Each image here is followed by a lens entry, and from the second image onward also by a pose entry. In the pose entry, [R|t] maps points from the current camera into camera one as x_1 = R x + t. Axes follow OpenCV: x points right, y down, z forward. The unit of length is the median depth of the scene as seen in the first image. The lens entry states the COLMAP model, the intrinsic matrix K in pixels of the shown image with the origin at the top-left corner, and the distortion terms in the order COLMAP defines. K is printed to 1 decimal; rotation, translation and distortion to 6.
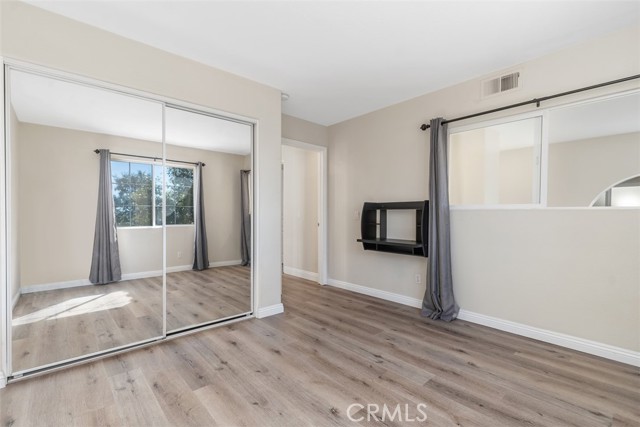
lens RADIAL K [[288.9, 0, 319.2], [0, 288.9, 213.2], [0, 0, 1]] dist [0.006036, 0.000132]
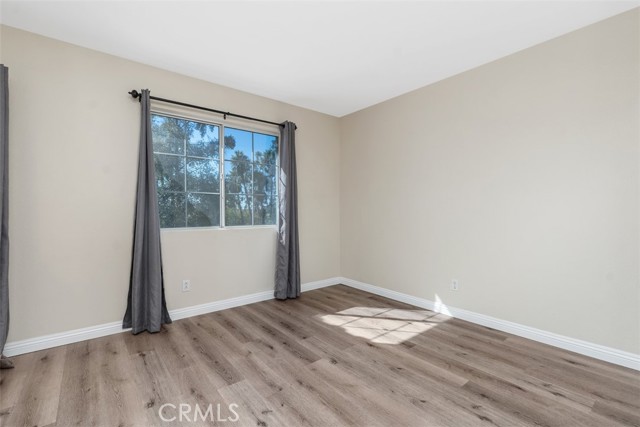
lens RADIAL K [[288.9, 0, 319.2], [0, 288.9, 213.2], [0, 0, 1]] dist [0.006036, 0.000132]
pose [[-0.998761, -0.000835, 0.049756, 0.046211], [-0.000695, 0.999996, 0.002824, 0.012966], [-0.049758, 0.002786, -0.998757, 1.958300]]
